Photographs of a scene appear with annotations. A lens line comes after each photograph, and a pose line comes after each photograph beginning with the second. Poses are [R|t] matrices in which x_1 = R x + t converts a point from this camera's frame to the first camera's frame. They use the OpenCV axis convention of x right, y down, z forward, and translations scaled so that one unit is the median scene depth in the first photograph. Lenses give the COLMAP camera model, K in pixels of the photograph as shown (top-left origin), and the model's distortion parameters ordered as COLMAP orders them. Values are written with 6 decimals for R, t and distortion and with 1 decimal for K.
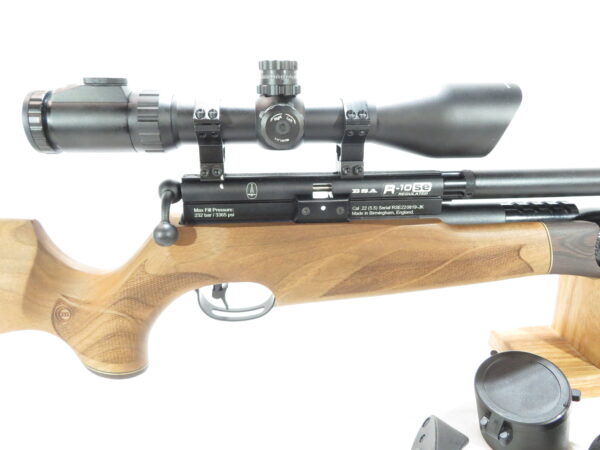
lens RADIAL K [[437.6, 0, 300.0], [0, 437.6, 225.0], [0, 0, 1]] dist [0.000199, 0.001000]
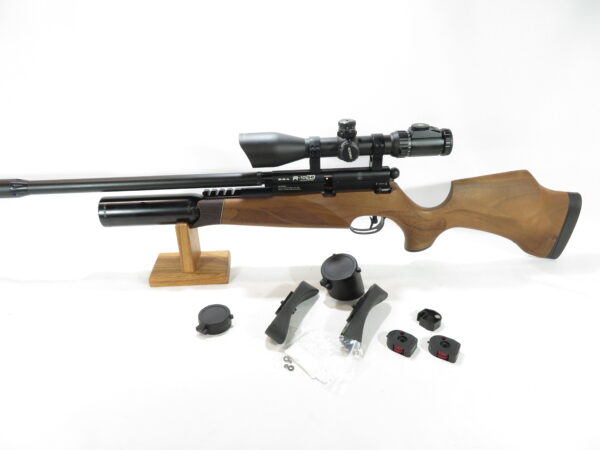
lens RADIAL K [[437.6, 0, 300.0], [0, 437.6, 225.0], [0, 0, 1]] dist [0.000199, 0.001000]
pose [[0.999816, -0.003241, 0.018932, 0.240155], [0.000579, 0.990293, 0.138995, -0.165070], [-0.019199, -0.138958, 0.990112, -1.187900]]
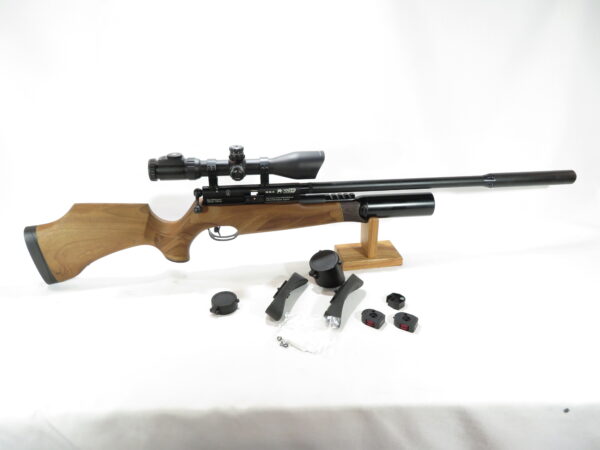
lens RADIAL K [[437.6, 0, 300.0], [0, 437.6, 225.0], [0, 0, 1]] dist [0.000199, 0.001000]
pose [[0.999376, -0.011210, 0.033507, 0.238554], [0.007046, 0.992519, 0.121887, -0.203056], [-0.034623, -0.121574, 0.991978, -1.707160]]
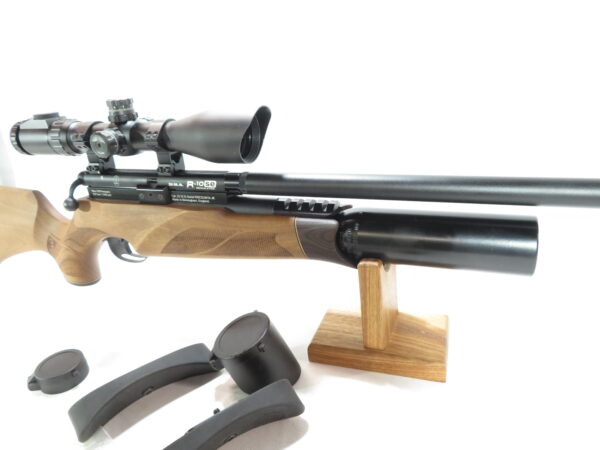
lens RADIAL K [[437.6, 0, 300.0], [0, 437.6, 225.0], [0, 0, 1]] dist [0.000199, 0.001000]
pose [[0.884898, 0.098889, -0.455167, 1.185336], [-0.061824, 0.993493, 0.095652, -0.108799], [0.461664, -0.056502, 0.885254, -0.106657]]
